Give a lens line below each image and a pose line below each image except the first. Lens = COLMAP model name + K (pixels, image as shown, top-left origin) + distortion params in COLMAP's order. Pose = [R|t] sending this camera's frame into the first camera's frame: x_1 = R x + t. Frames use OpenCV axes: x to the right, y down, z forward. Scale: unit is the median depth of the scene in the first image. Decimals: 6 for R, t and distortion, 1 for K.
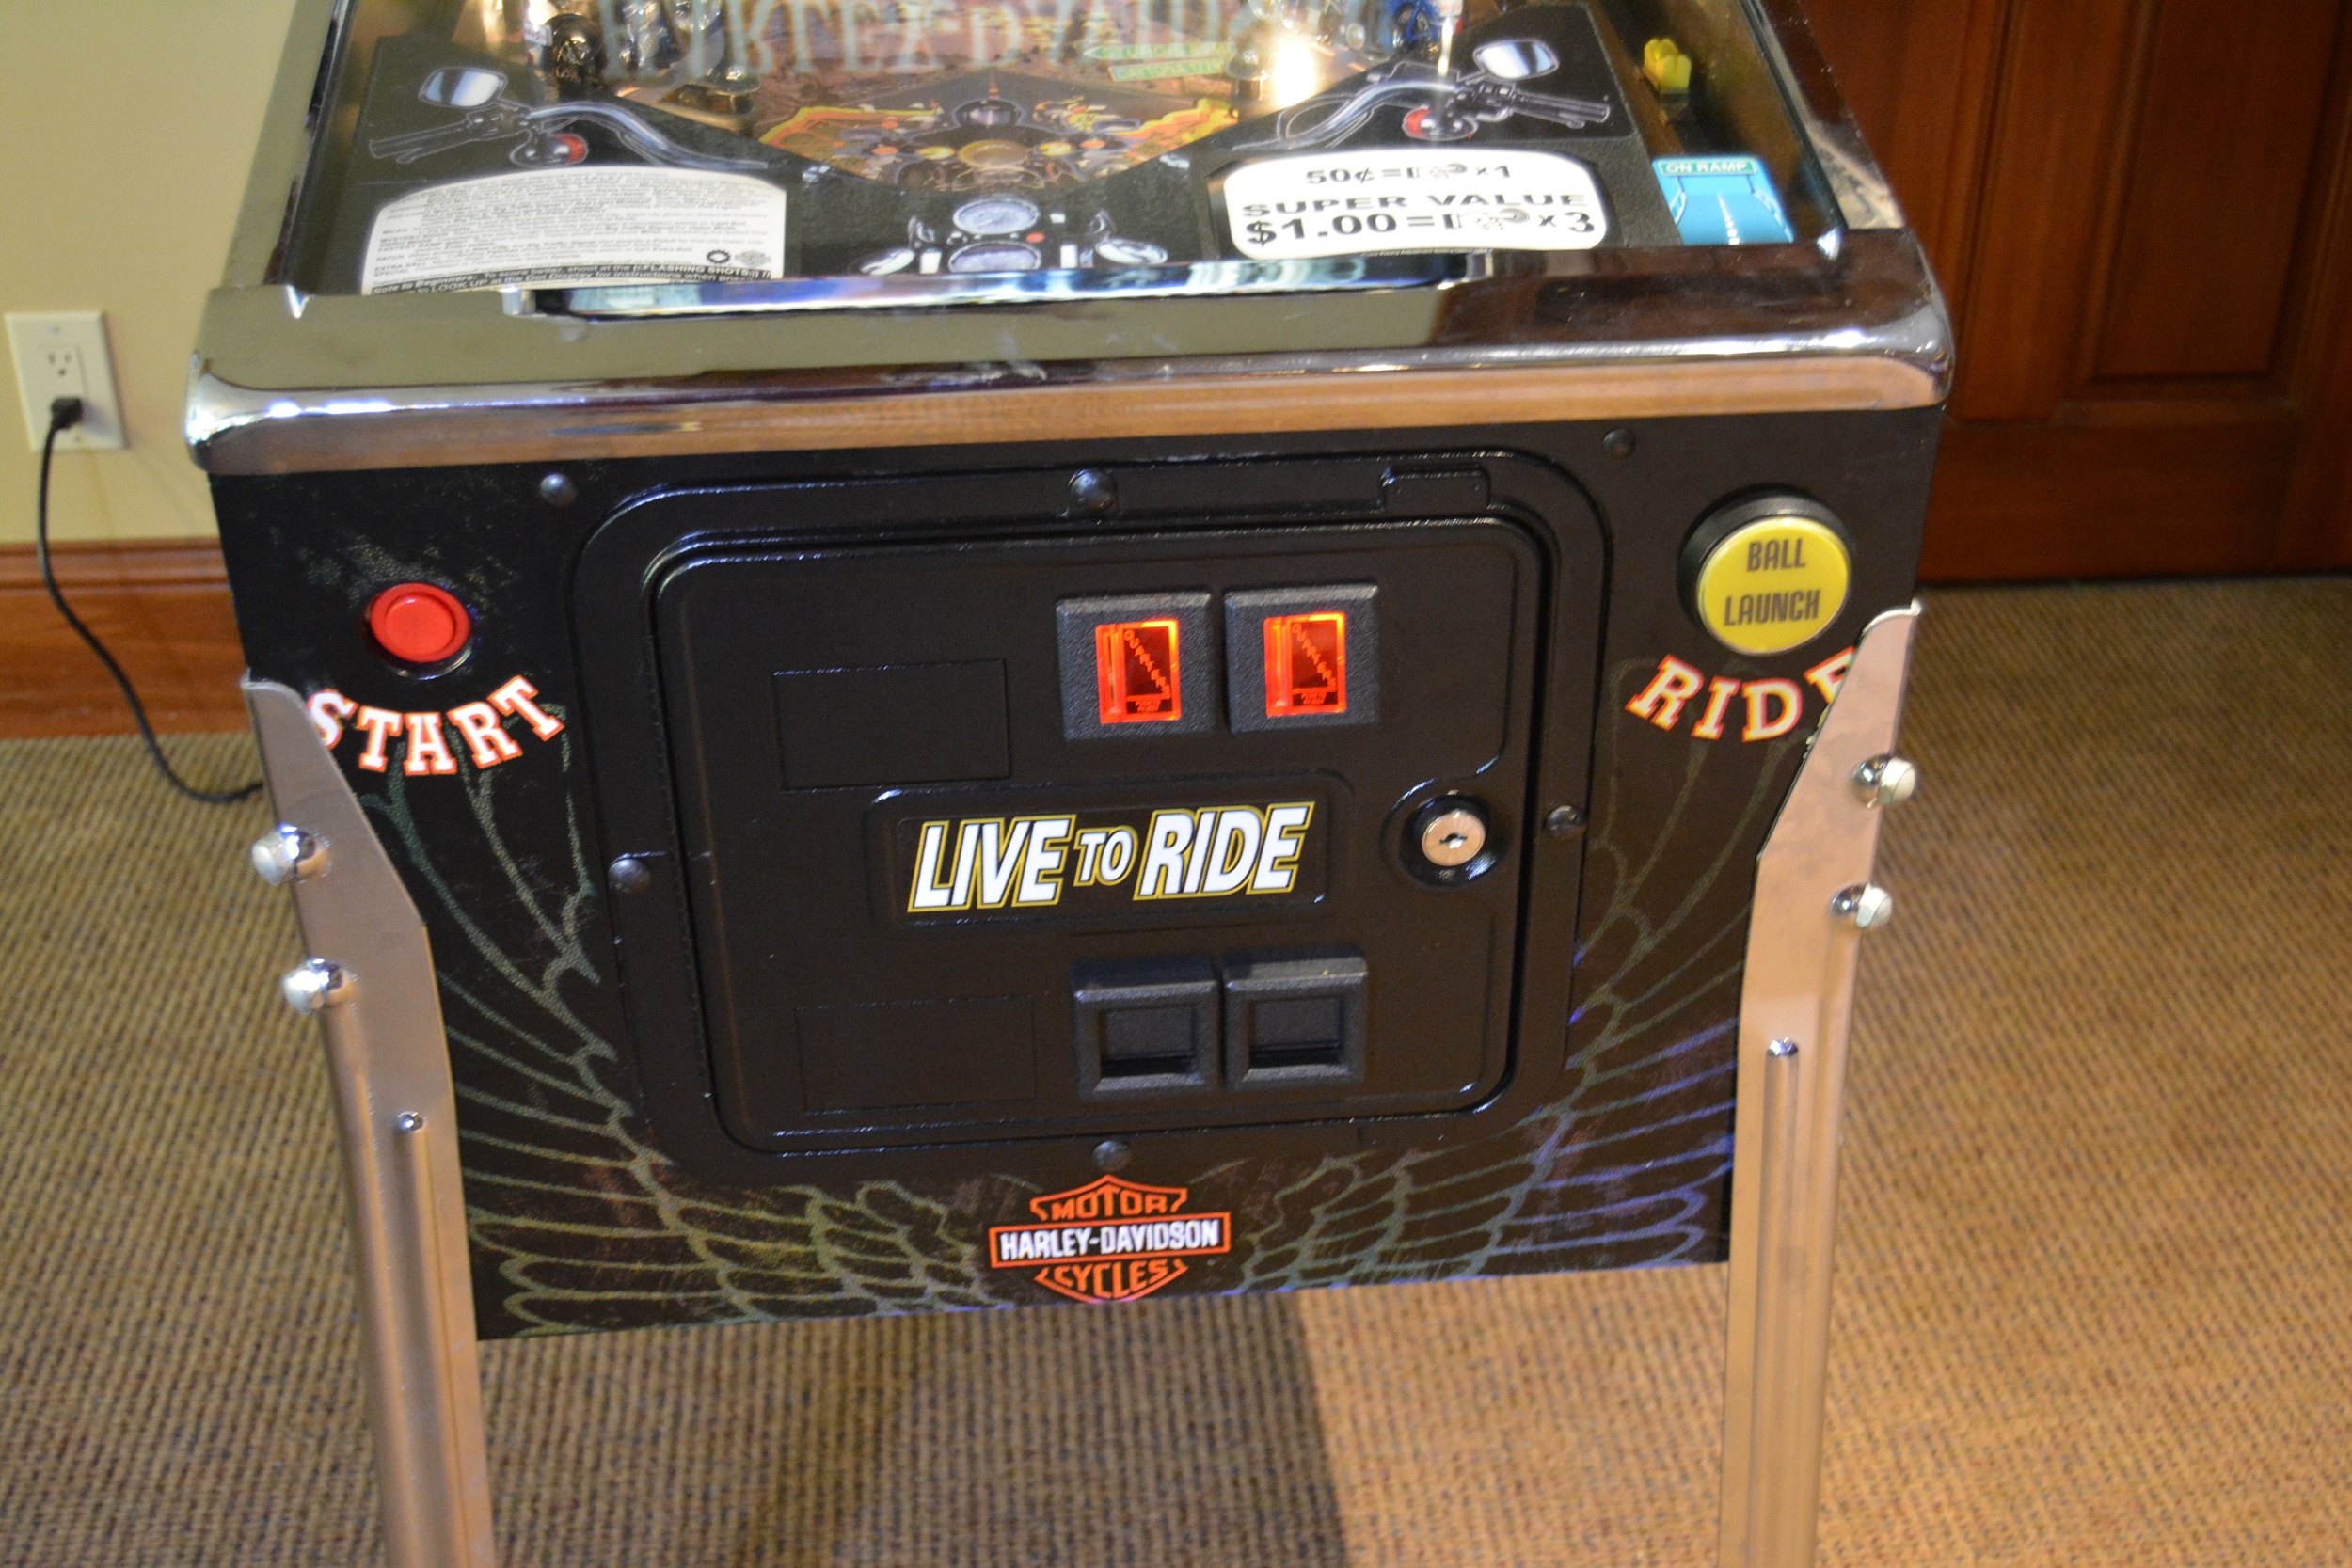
lens RADIAL K [[2807.8, 0, 1211.9], [0, 2807.8, 753.0], [0, 0, 1]] dist [-0.049886, 0.000000]
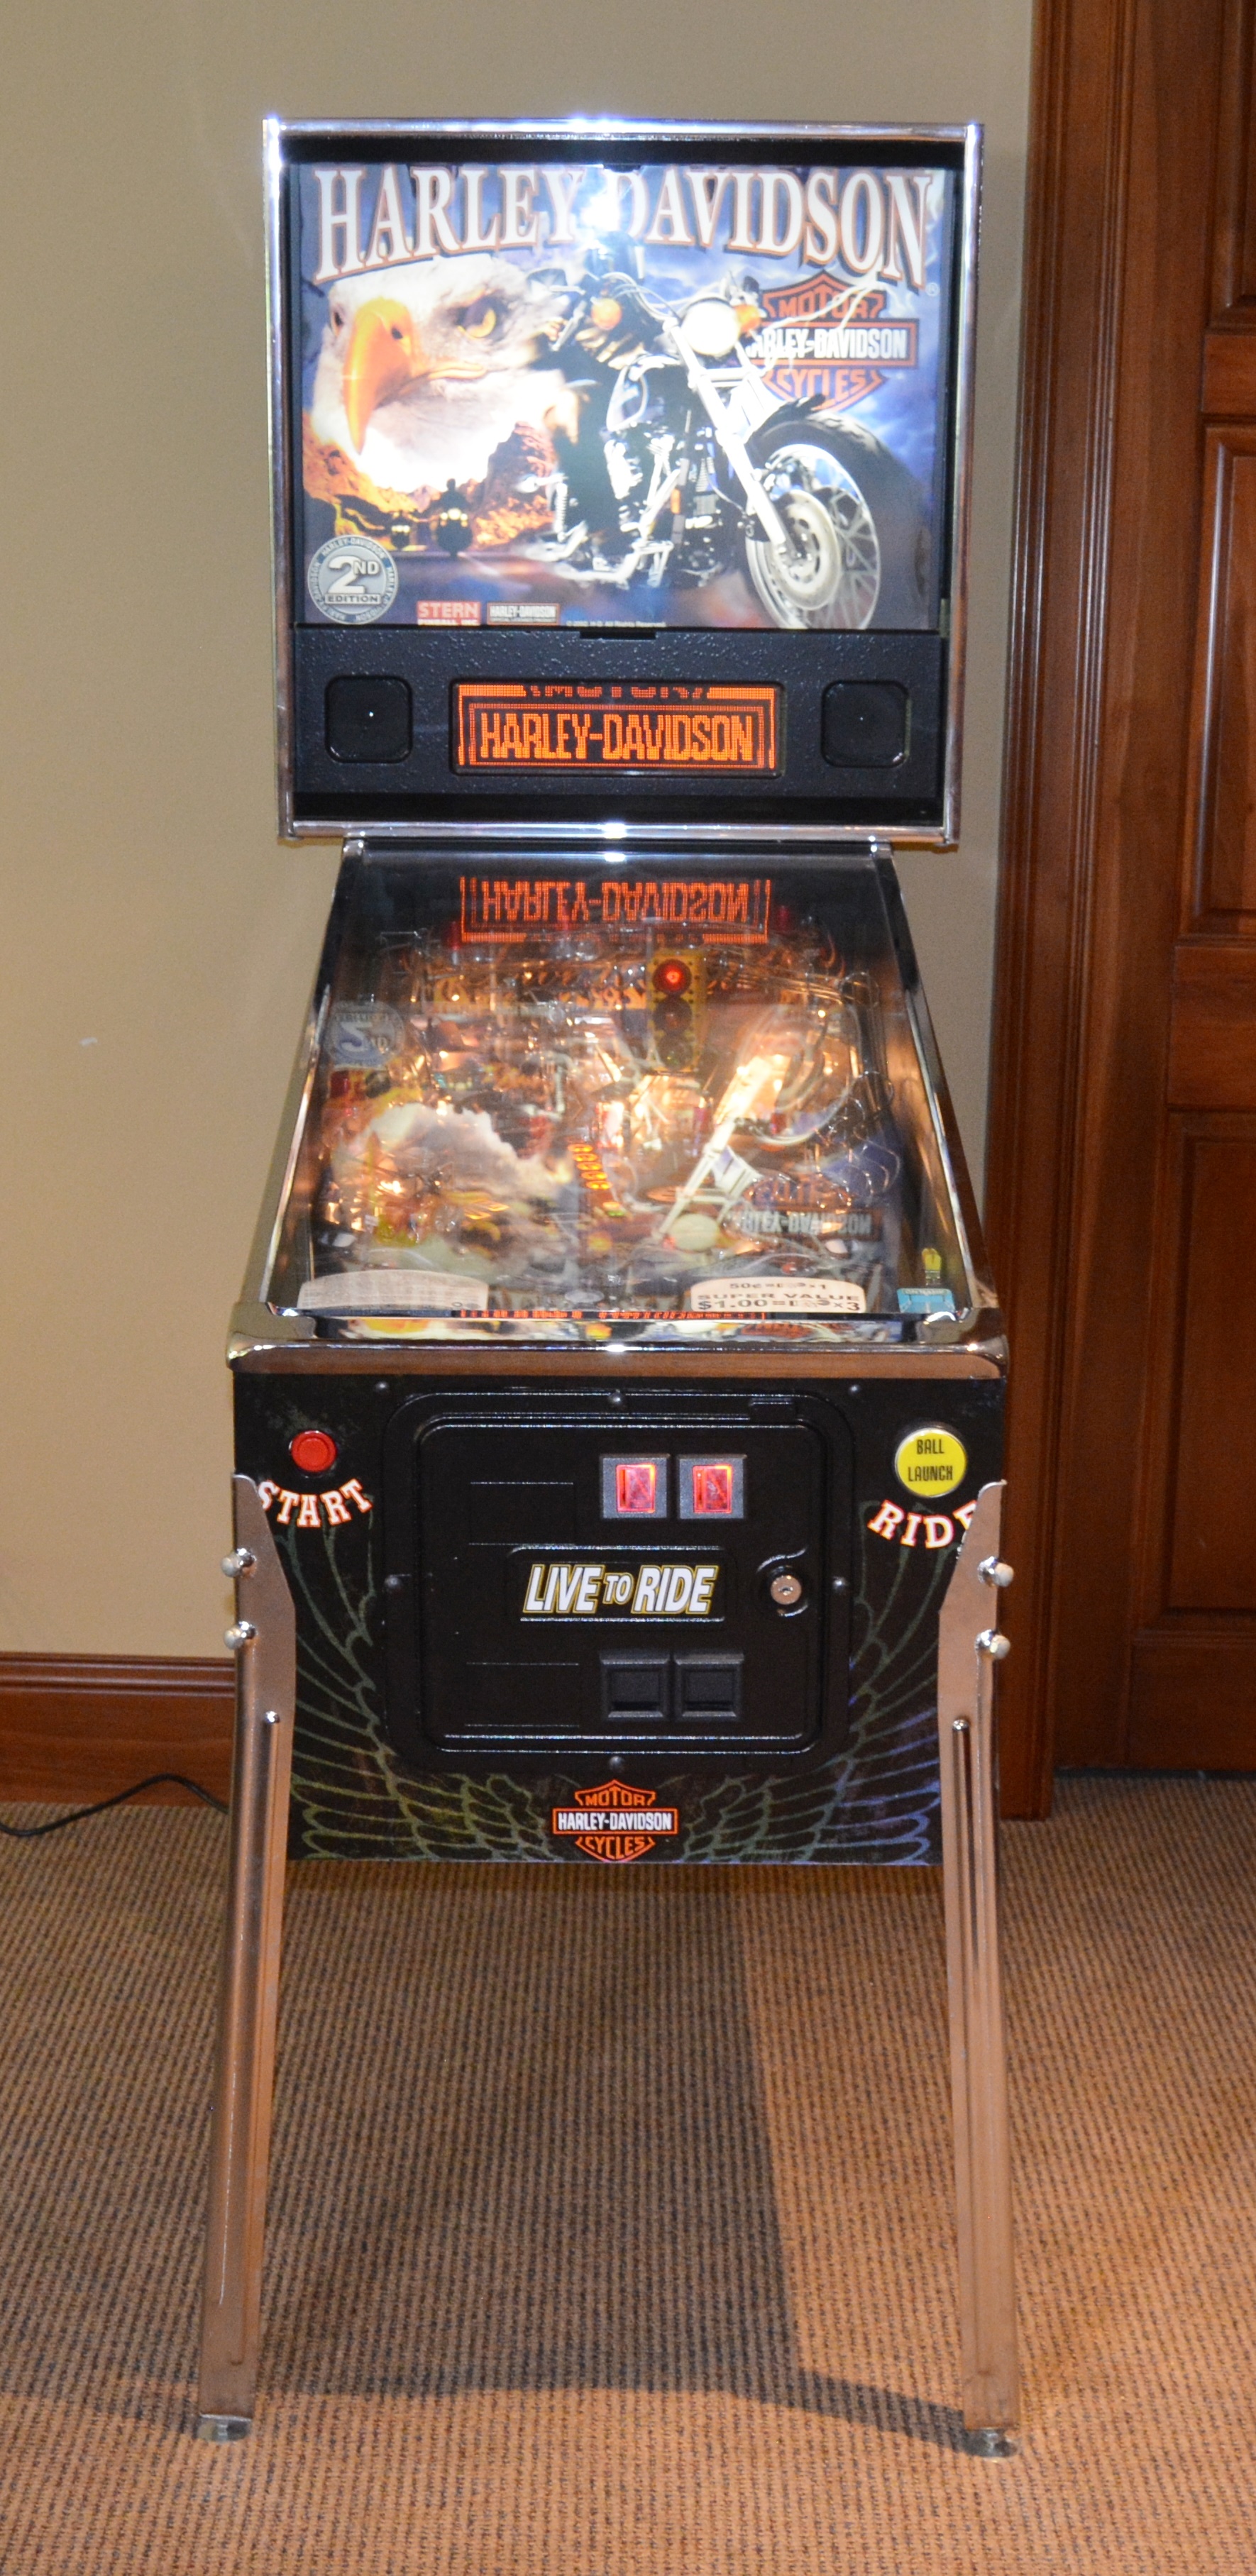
lens RADIAL K [[3257.1, 0, 635.0], [0, 3257.1, 1283.8], [0, 0, 1]] dist [-0.092491, 0.000000]
pose [[0.995752, 0.029729, -0.087140, 0.173342], [-0.055568, 0.948678, -0.311323, 0.556440], [0.073412, 0.314843, 0.946300, -1.323361]]
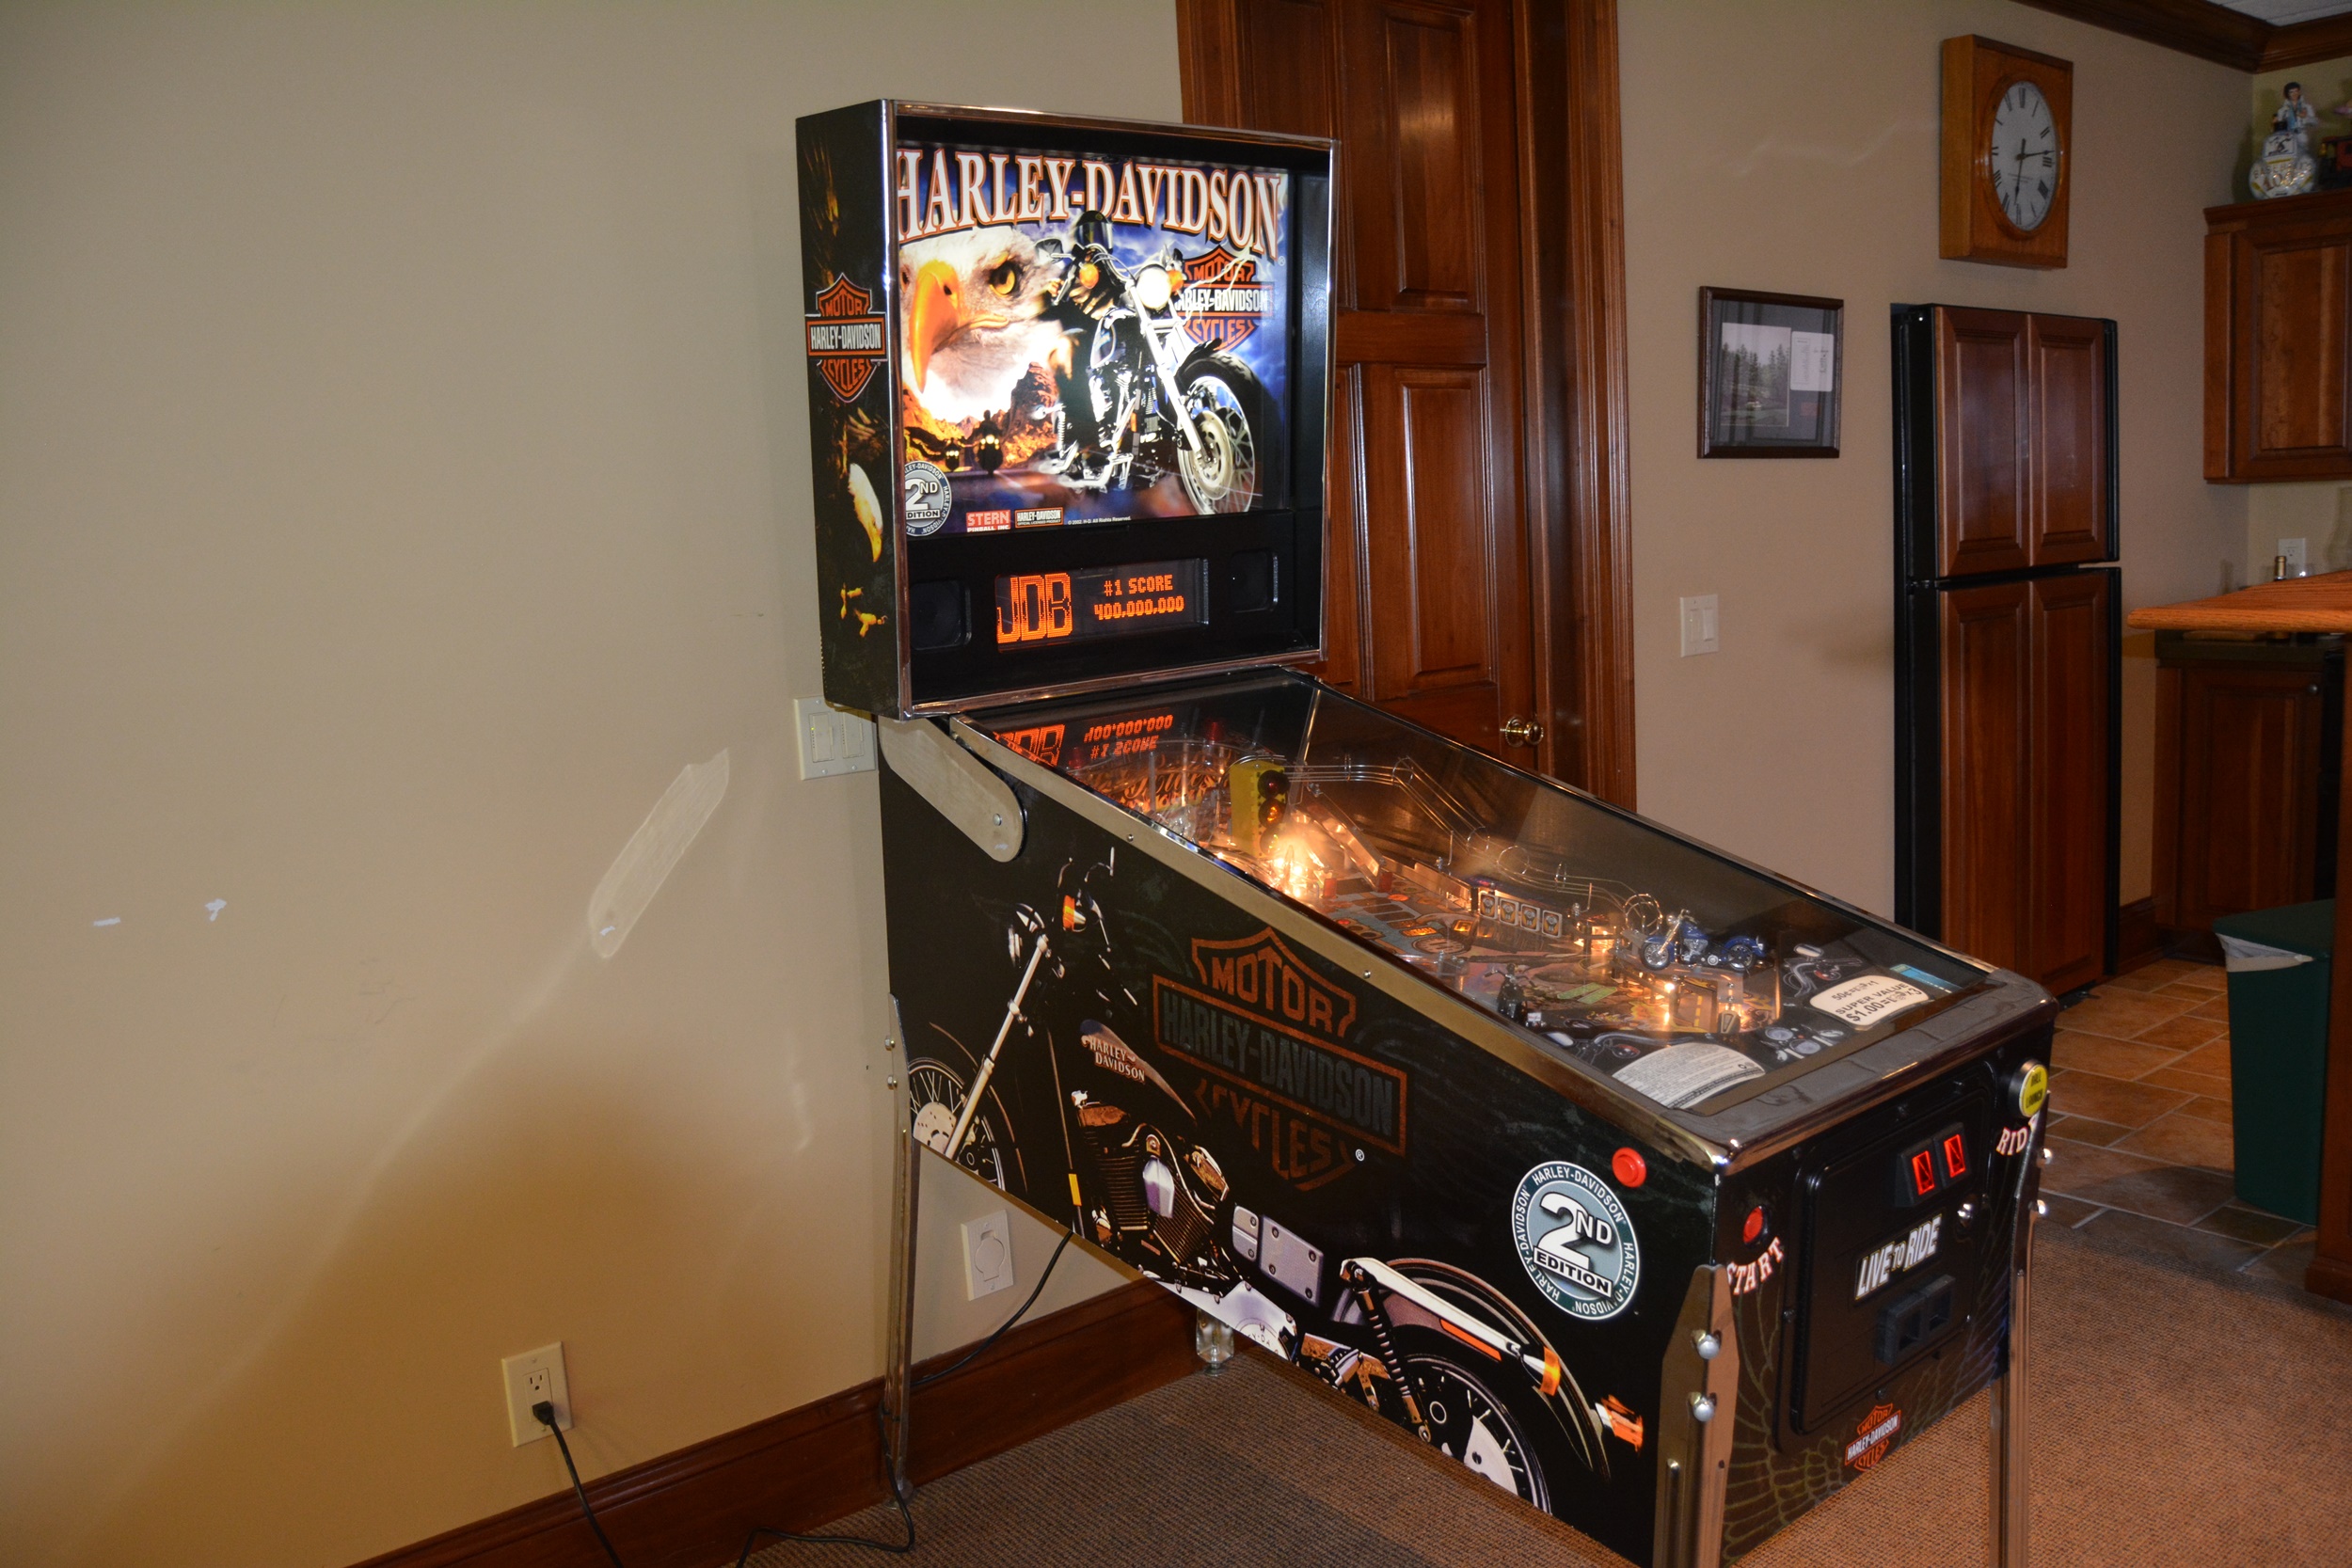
lens RADIAL K [[1823.3, 0, 1176.3], [0, 1823.3, 805.0], [0, 0, 1]] dist [-0.094107, 0.029075]
pose [[0.837356, -0.141863, 0.527930, -1.363474], [0.324298, 0.906359, -0.270821, -0.106595], [-0.440075, 0.397980, 0.804951, -0.198766]]
